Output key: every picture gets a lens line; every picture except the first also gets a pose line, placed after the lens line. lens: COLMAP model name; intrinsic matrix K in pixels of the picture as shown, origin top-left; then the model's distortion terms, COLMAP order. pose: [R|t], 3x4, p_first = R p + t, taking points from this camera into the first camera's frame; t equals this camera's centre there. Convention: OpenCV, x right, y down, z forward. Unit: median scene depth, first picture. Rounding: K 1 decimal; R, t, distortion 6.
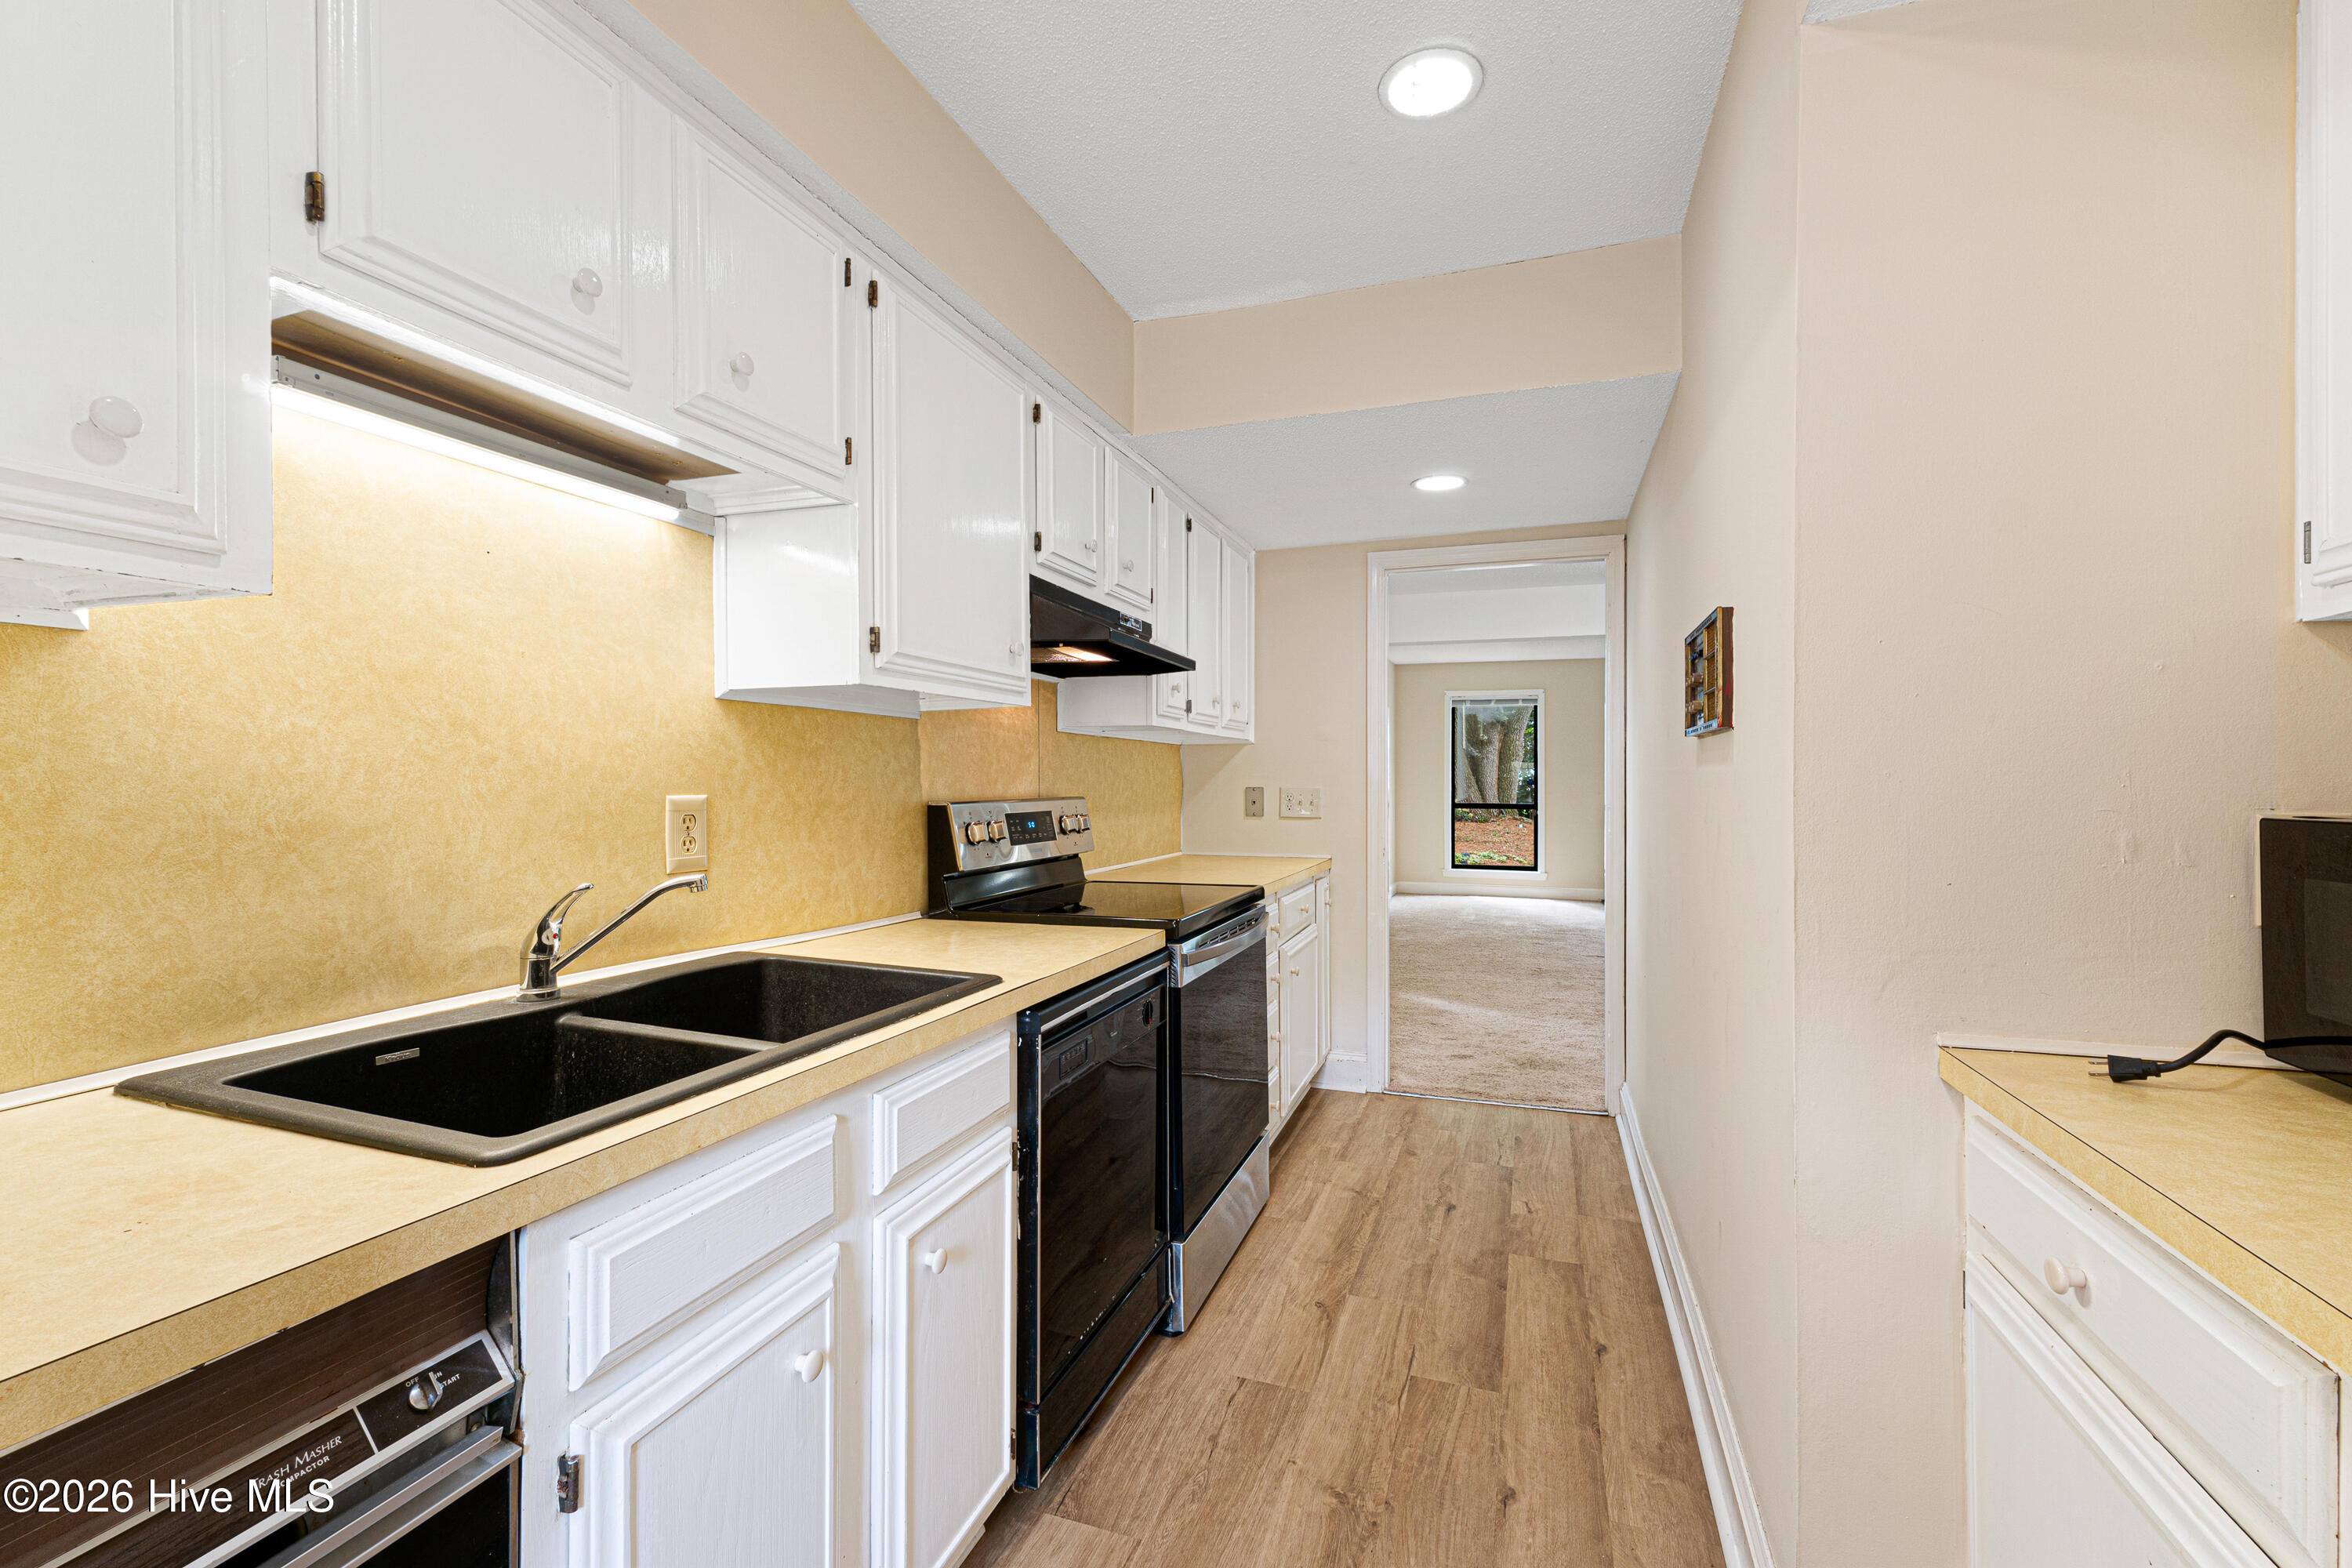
lens RADIAL K [[987.7, 0, 1166.9], [0, 987.7, 773.5], [0, 0, 1]] dist [0.007463, 0.000426]
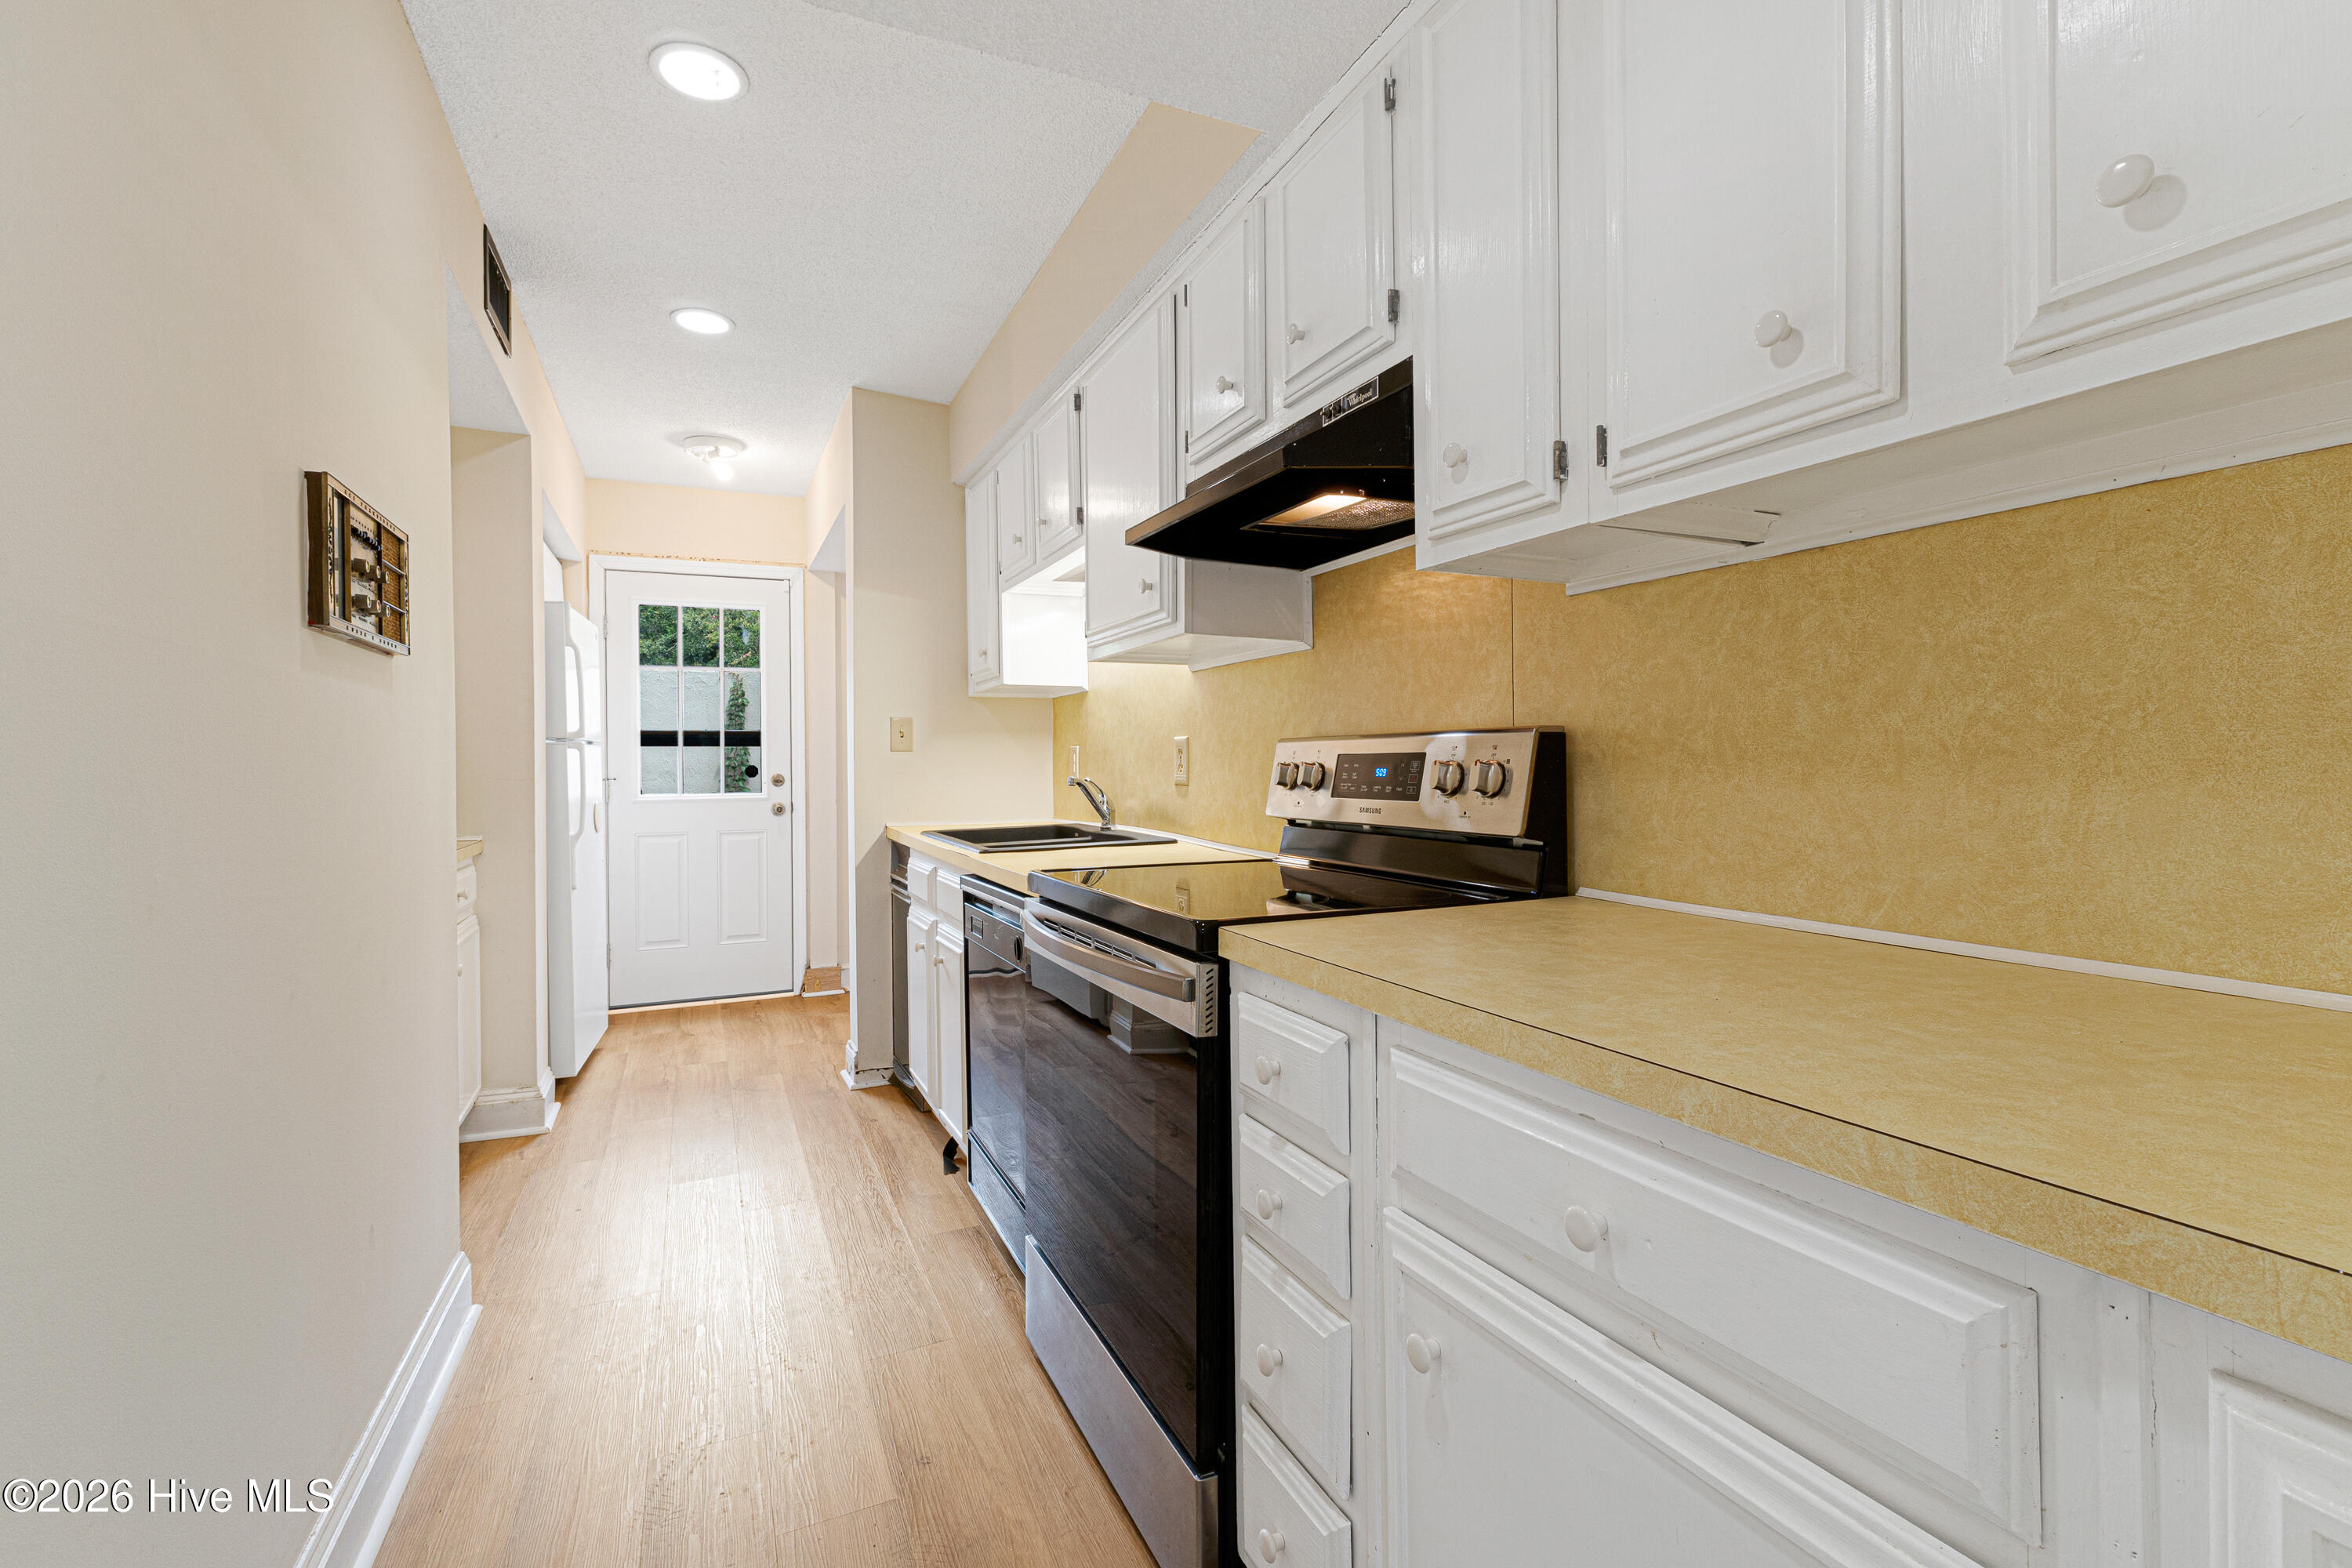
lens RADIAL K [[1069.1, 0, 1168.3], [0, 1069.1, 764.2], [0, 0, 1]] dist [0.000203, 0.000011]
pose [[-0.697563, 0.005857, -0.716499, 0.526580], [0.014903, 0.999869, -0.006335, 0.053980], [0.716368, -0.015097, -0.697559, 1.530471]]
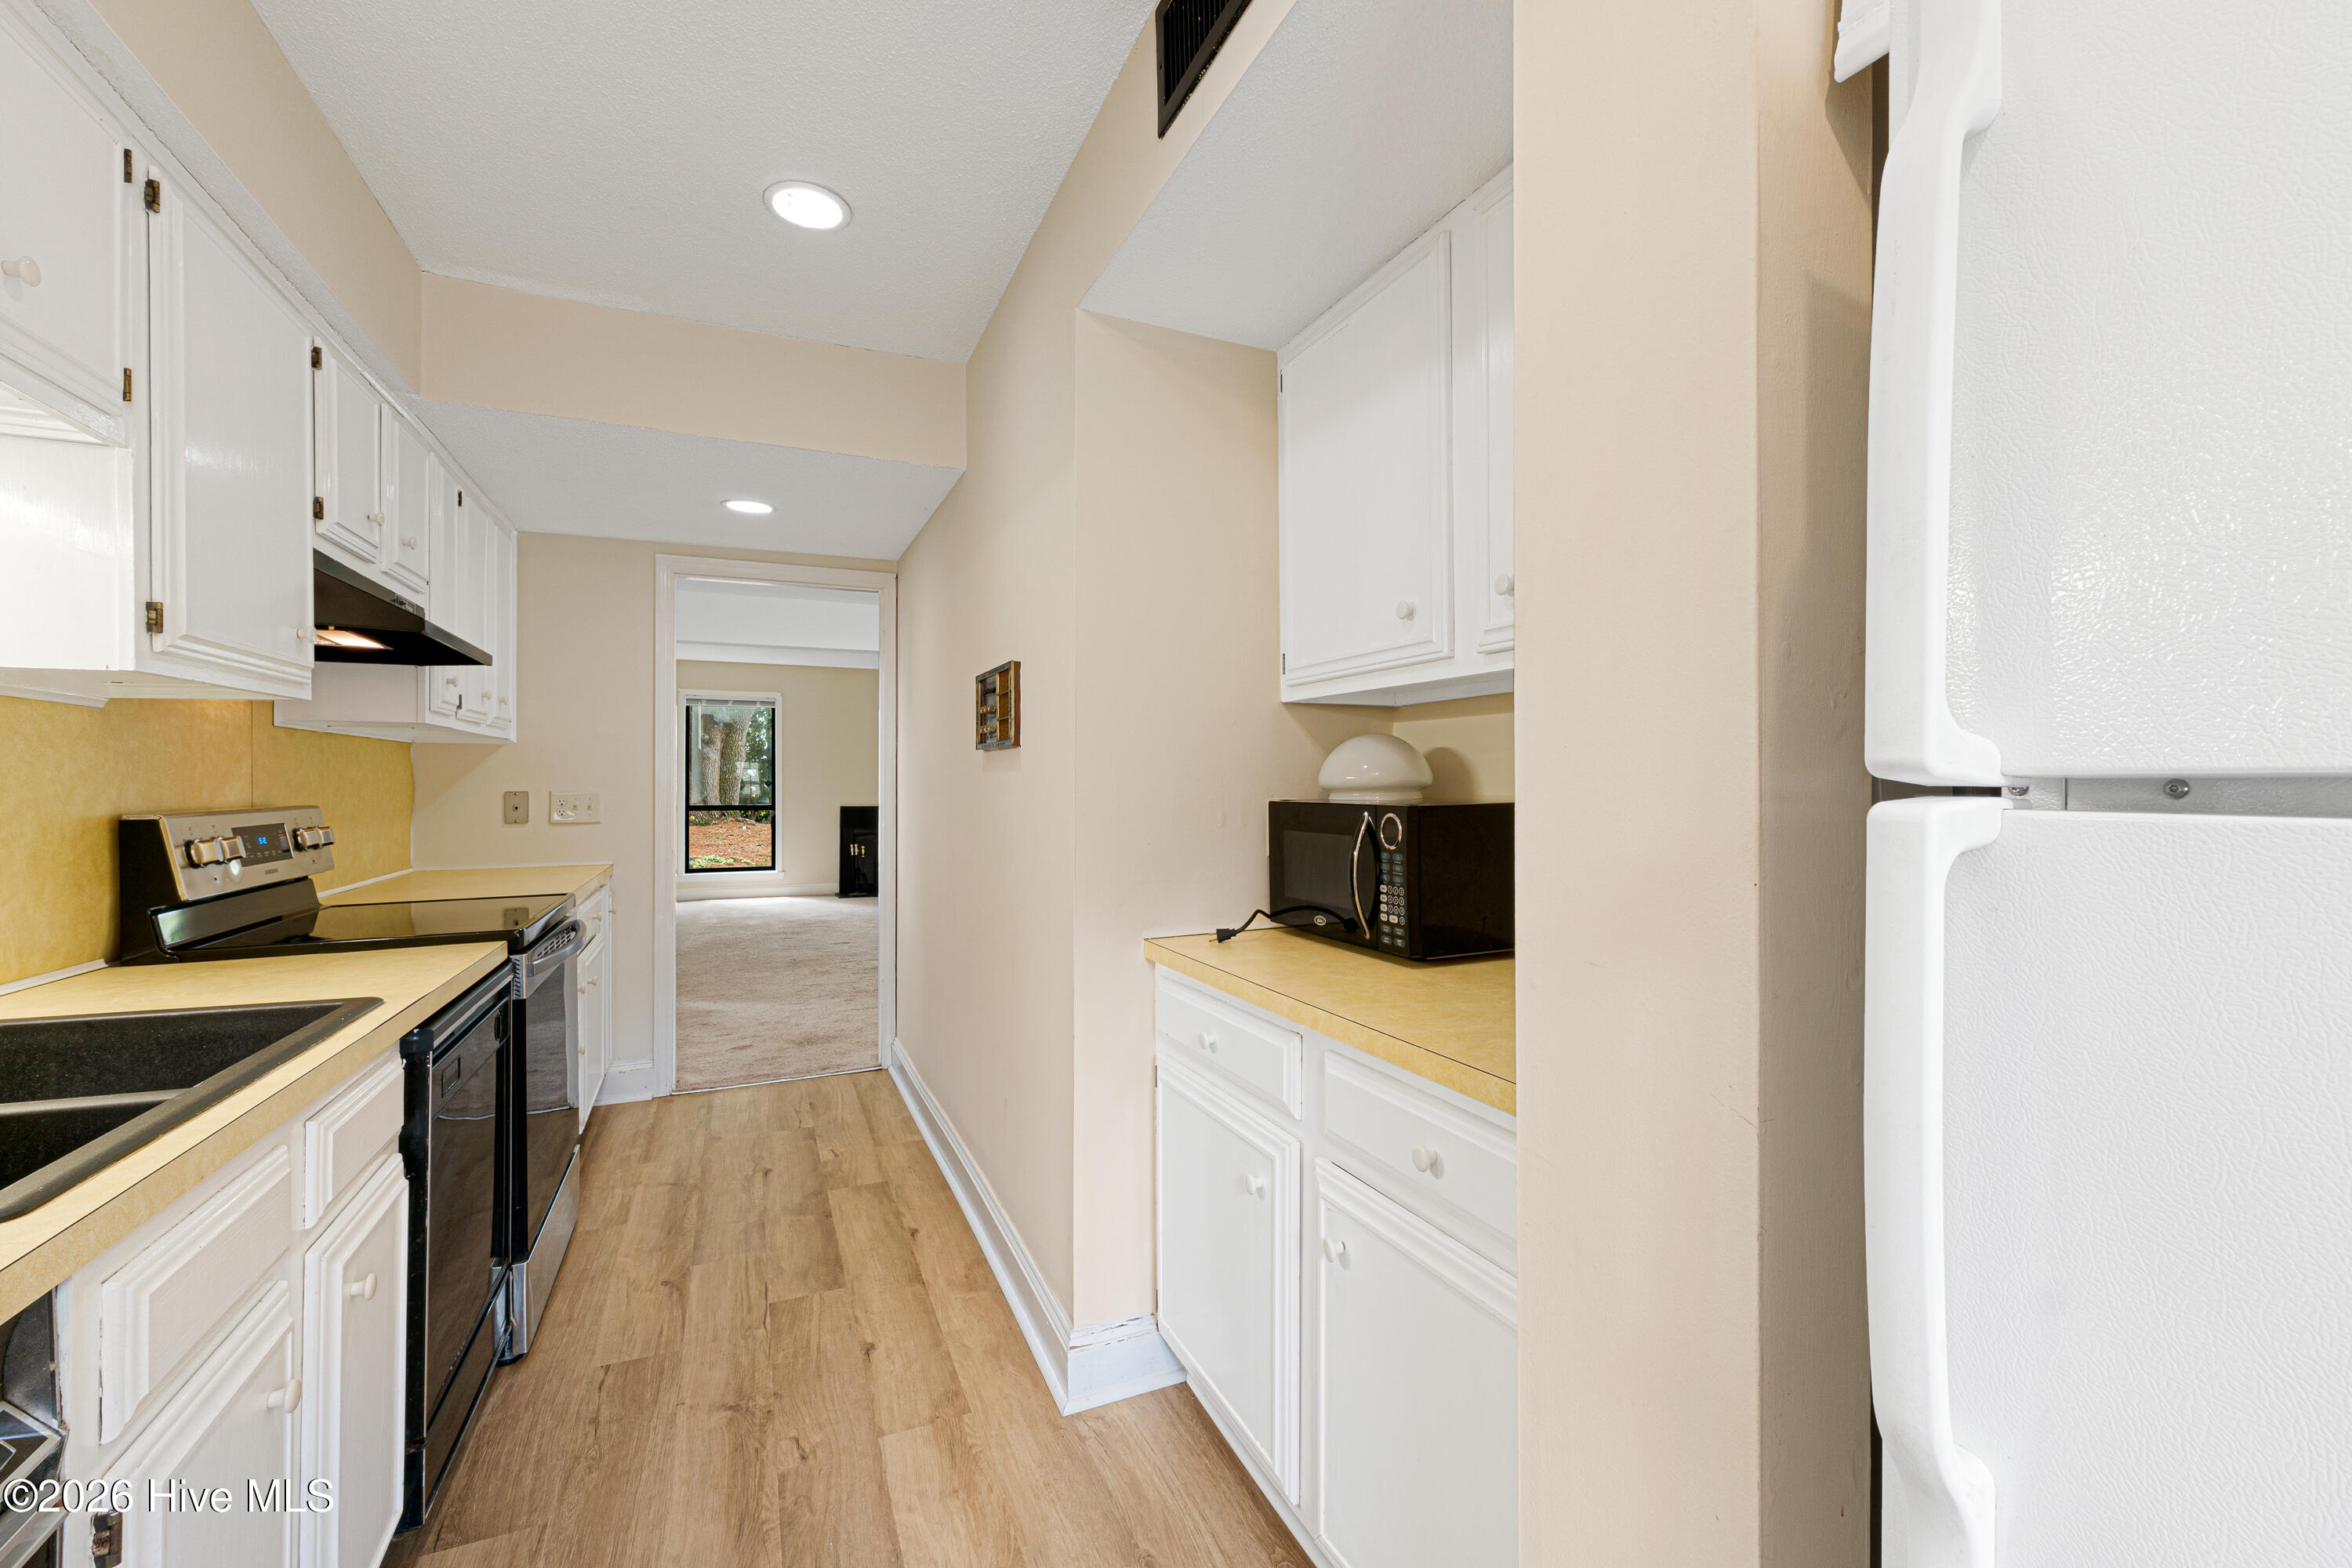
lens RADIAL K [[991.8, 0, 1186.1], [0, 991.8, 784.8], [0, 0, 1]] dist [-0.000084, 0.000080]
pose [[0.713444, -0.007107, 0.700676, -0.183050], [-0.000588, 0.999942, 0.010741, -0.003871], [-0.700712, -0.008075, 0.713399, -0.132114]]
